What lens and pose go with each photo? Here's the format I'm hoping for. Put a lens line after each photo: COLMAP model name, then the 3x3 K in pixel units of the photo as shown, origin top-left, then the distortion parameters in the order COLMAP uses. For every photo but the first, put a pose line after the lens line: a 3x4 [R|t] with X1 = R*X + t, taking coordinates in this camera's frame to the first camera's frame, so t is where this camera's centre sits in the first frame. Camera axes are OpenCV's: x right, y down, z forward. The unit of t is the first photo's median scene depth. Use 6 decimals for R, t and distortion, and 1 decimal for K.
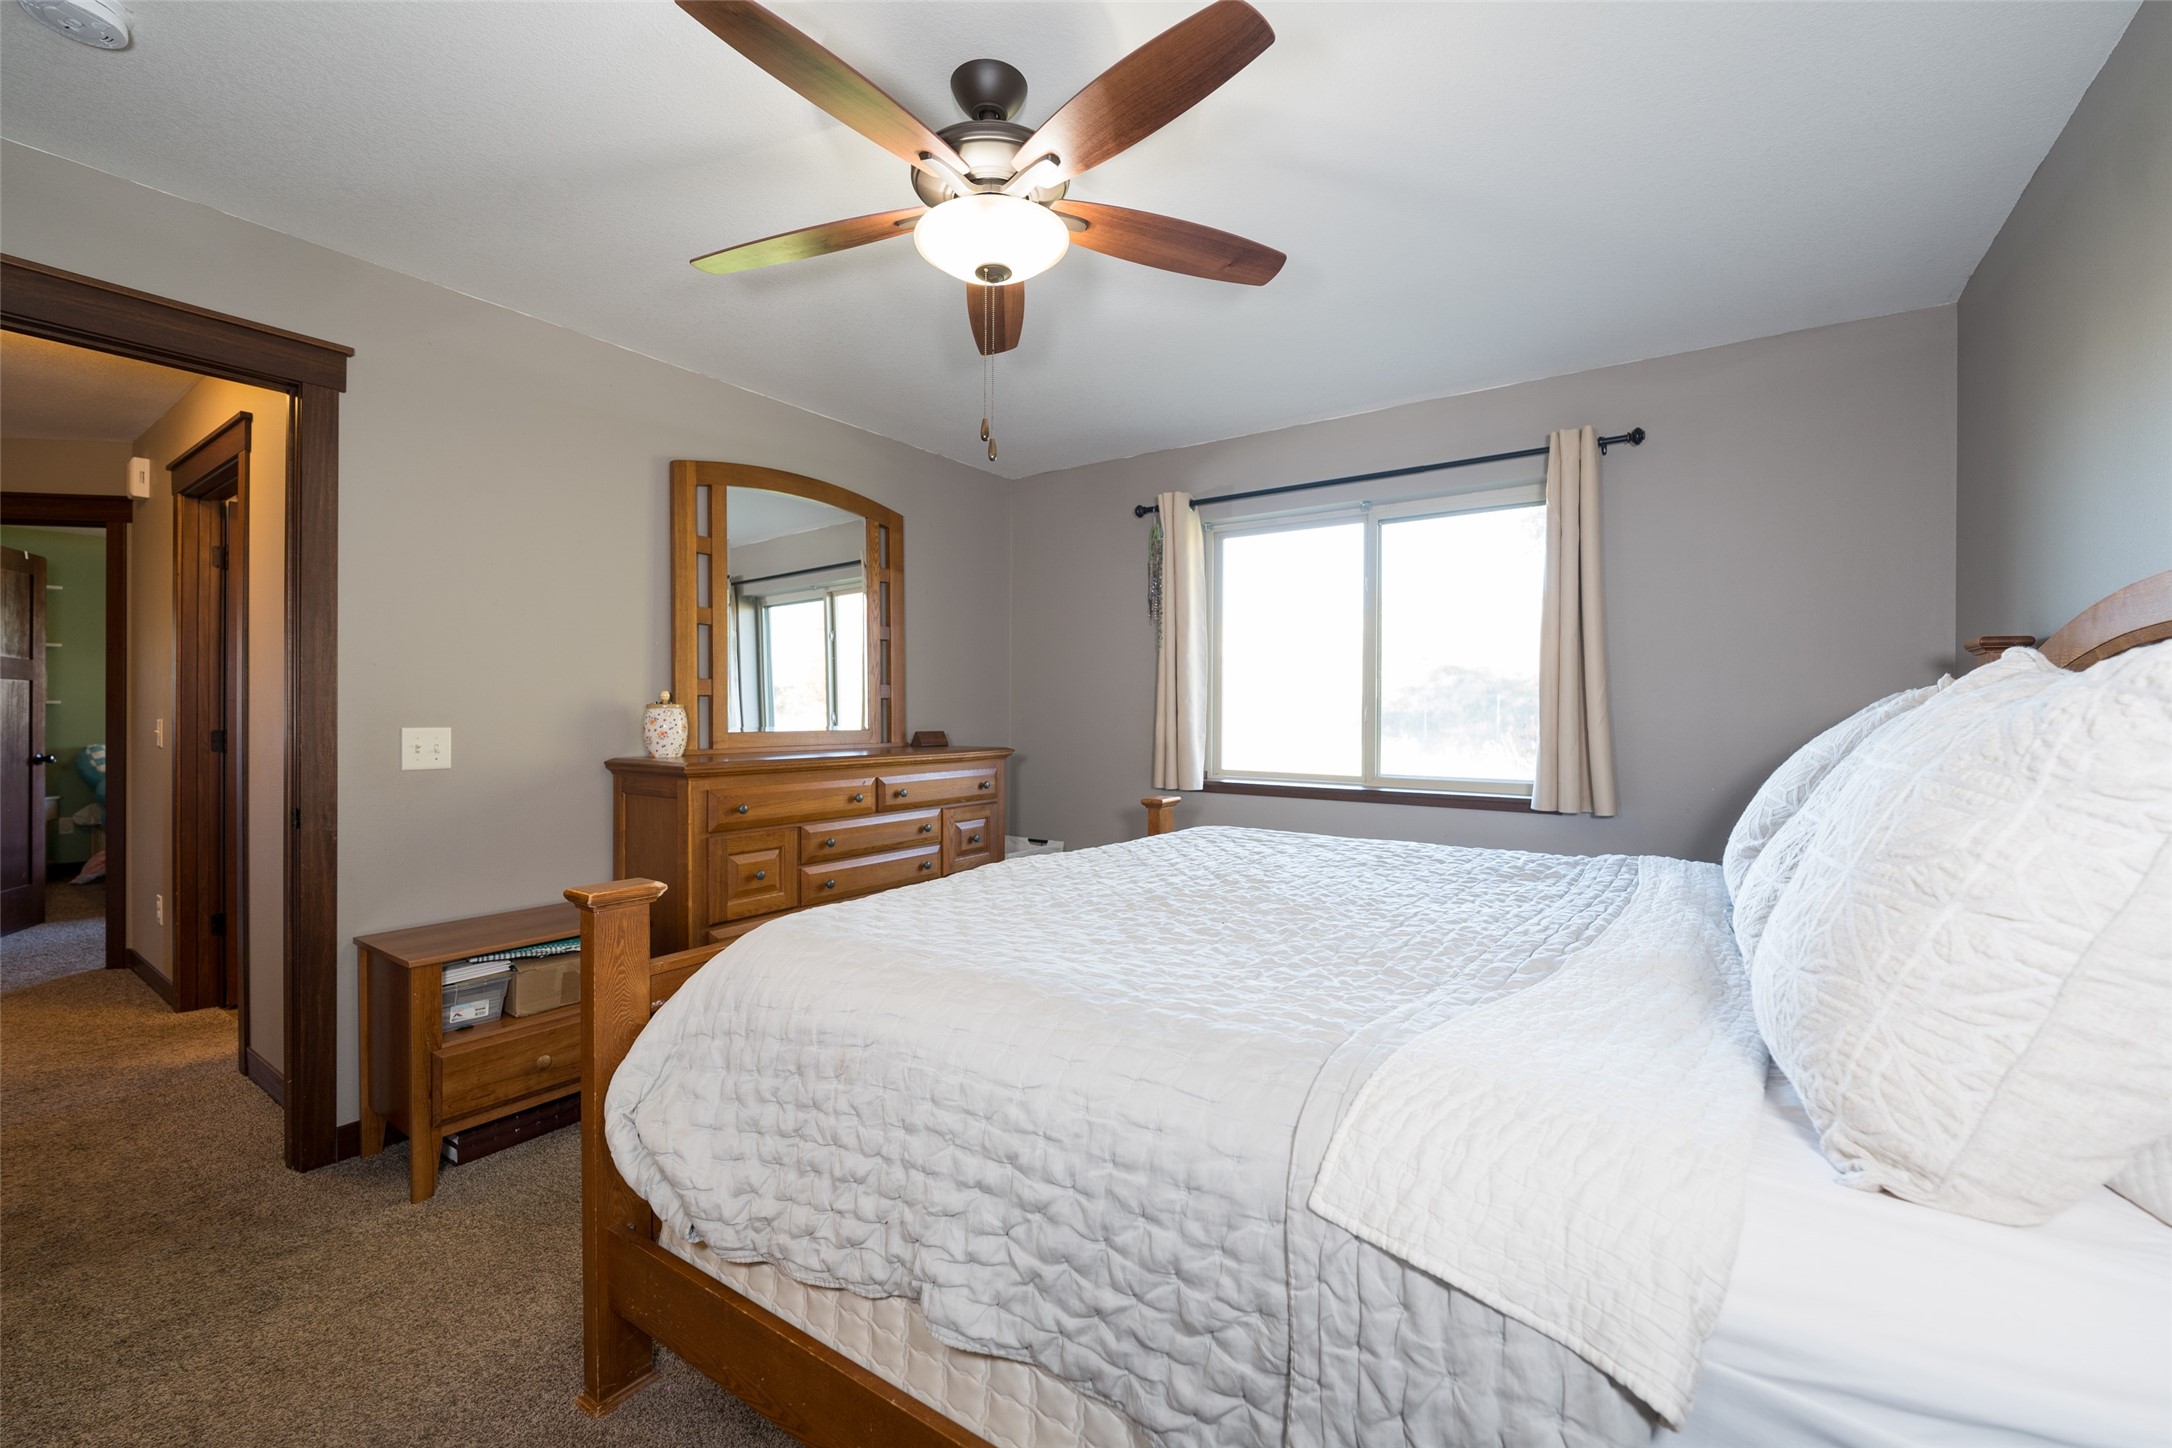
lens RADIAL K [[884.9, 0, 1083.5], [0, 884.9, 724.0], [0, 0, 1]] dist [-0.000498, -0.008482]
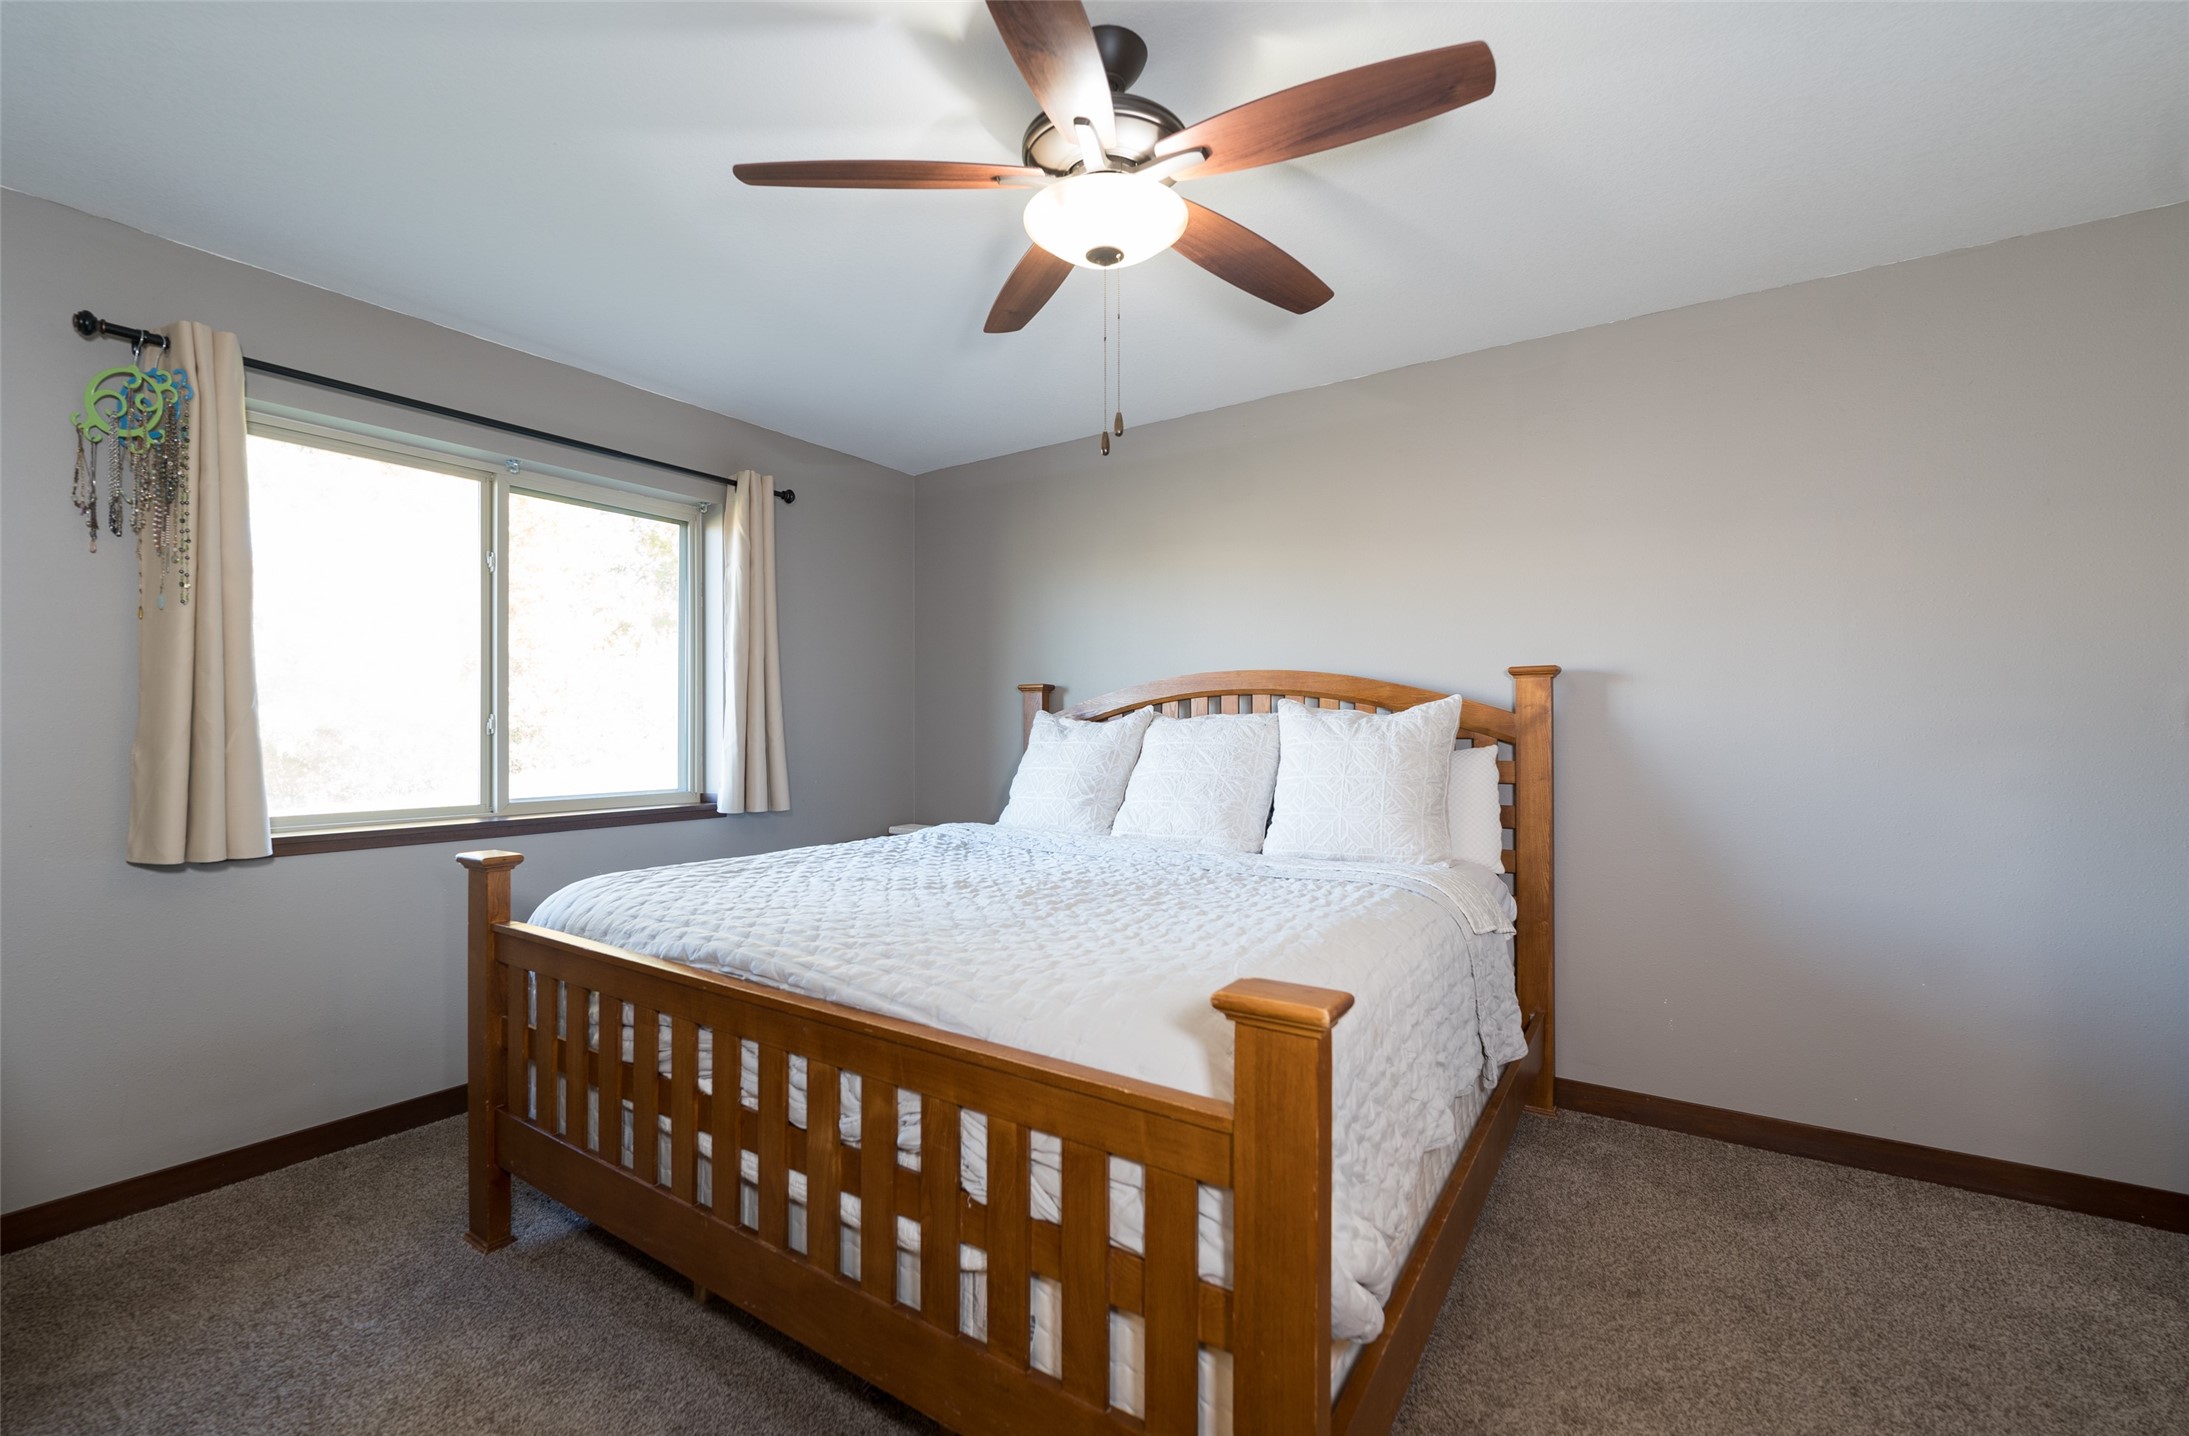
lens RADIAL K [[897.9, 0, 1095.1], [0, 897.9, 725.5], [0, 0, 1]] dist [-0.025109, -0.000103]
pose [[-0.026018, -0.002919, 0.999657, -0.617965], [0.013696, 0.999901, 0.003277, -0.008015], [-0.999568, 0.013776, -0.025975, 0.613015]]
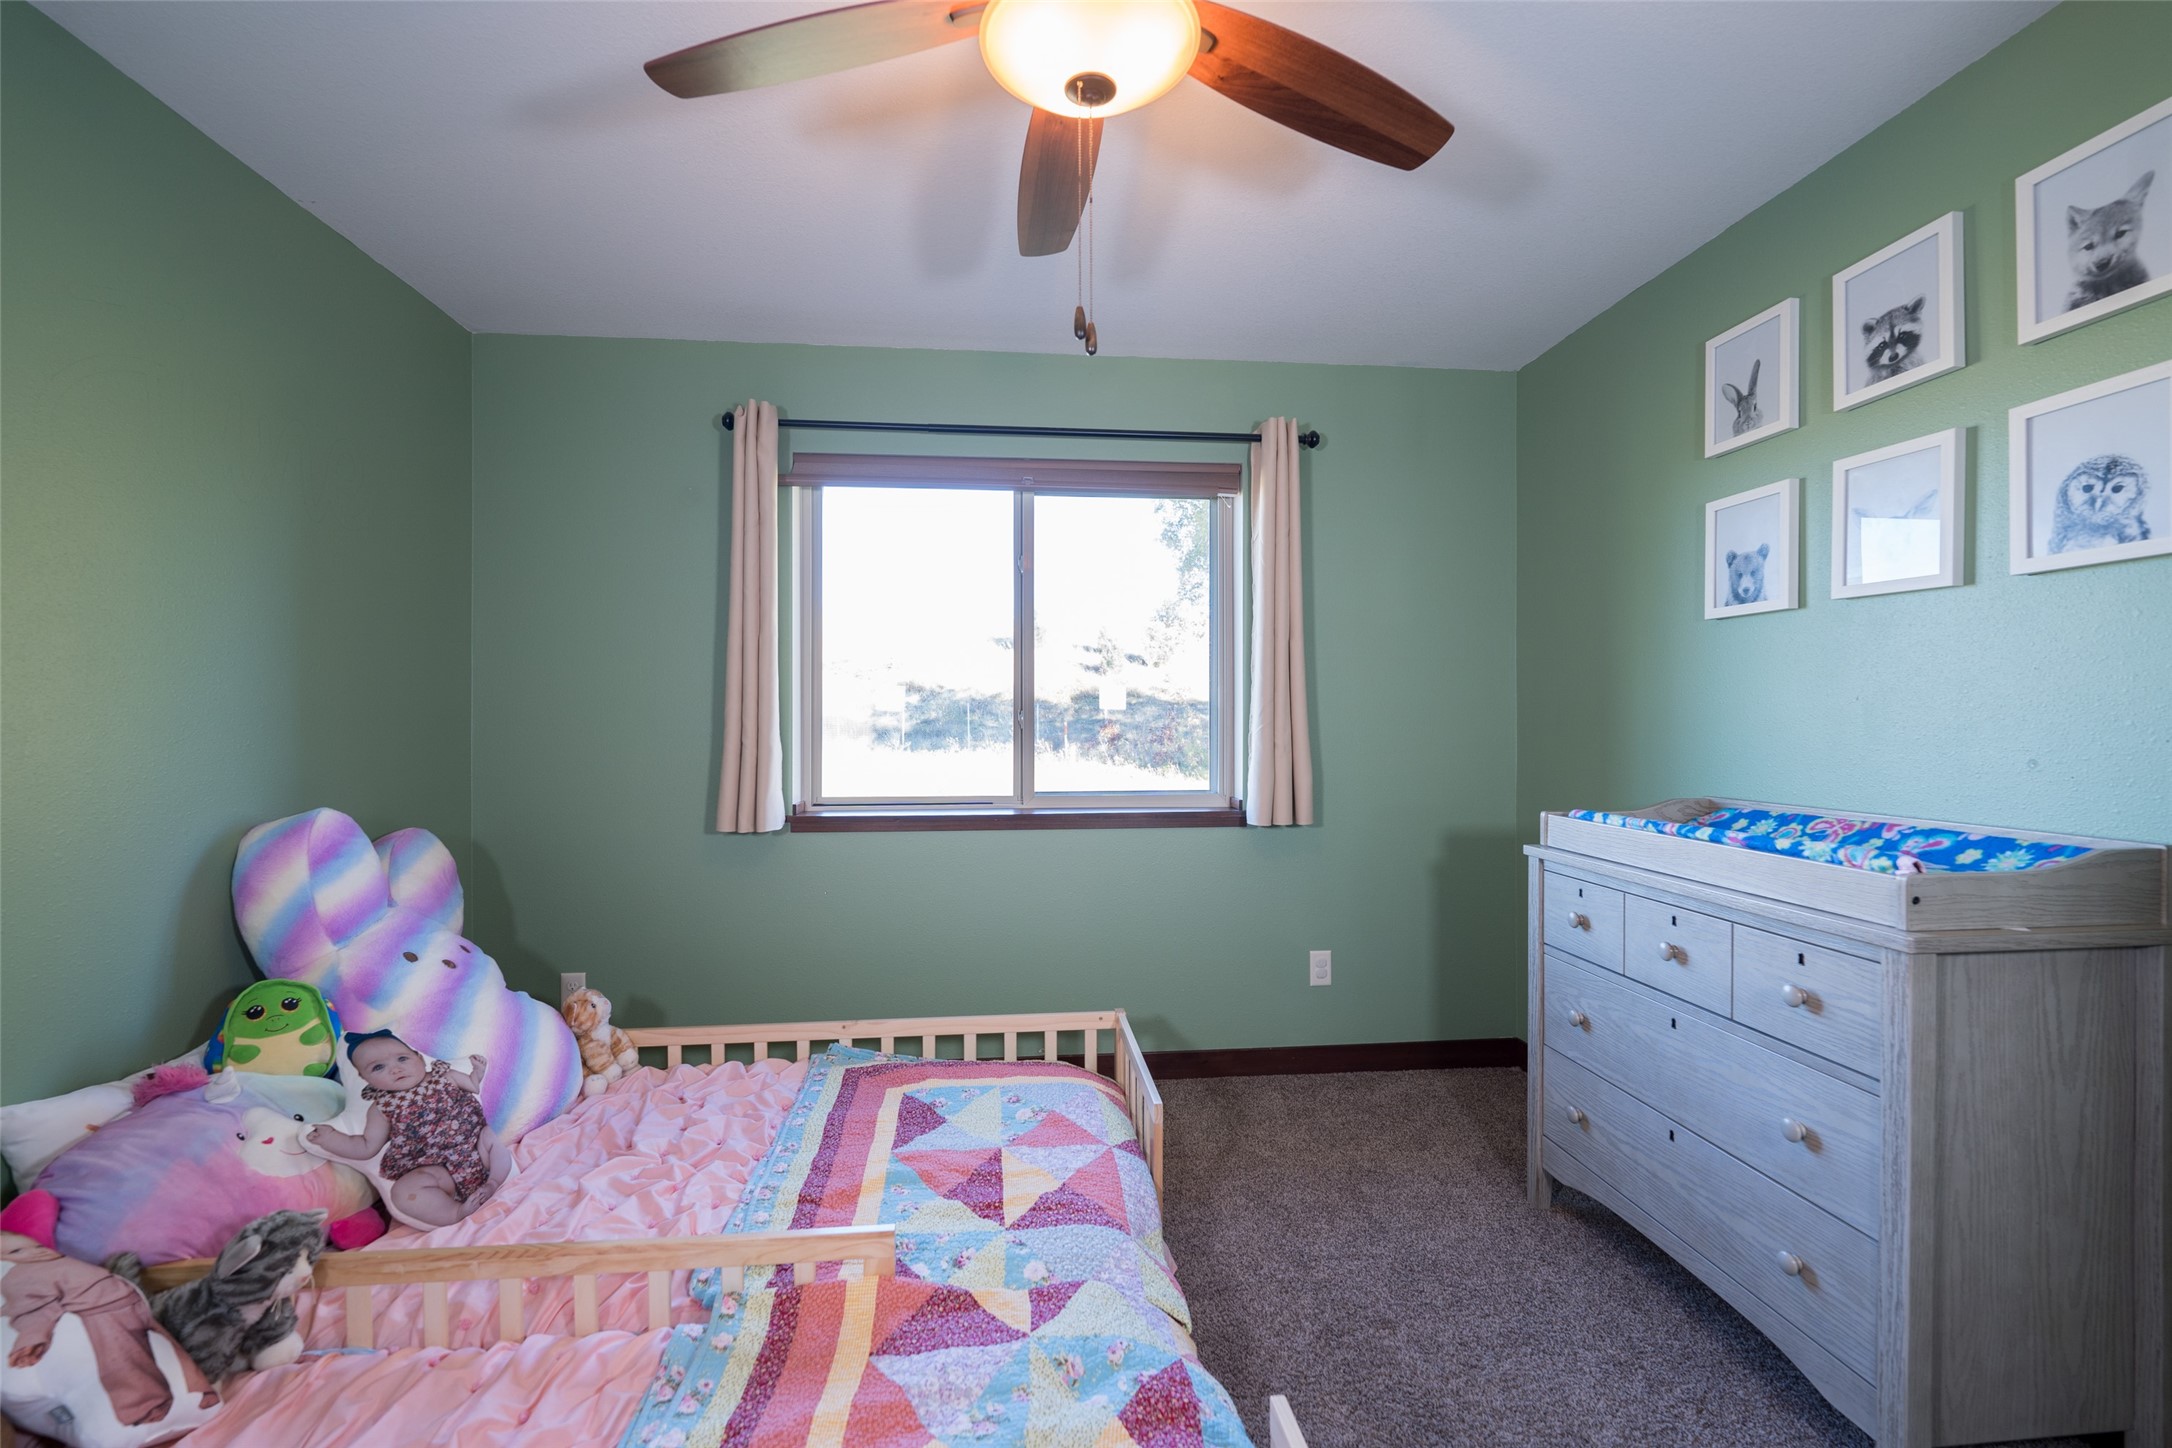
lens RADIAL K [[895.9, 0, 1089.6], [0, 895.9, 720.9], [0, 0, 1]] dist [-0.010296, -0.000803]
pose [[0.751848, -0.007050, 0.659298, -0.229581], [0.015391, 0.999858, -0.006860, -0.006940], [-0.659156, 0.015305, 0.751850, 0.422530]]
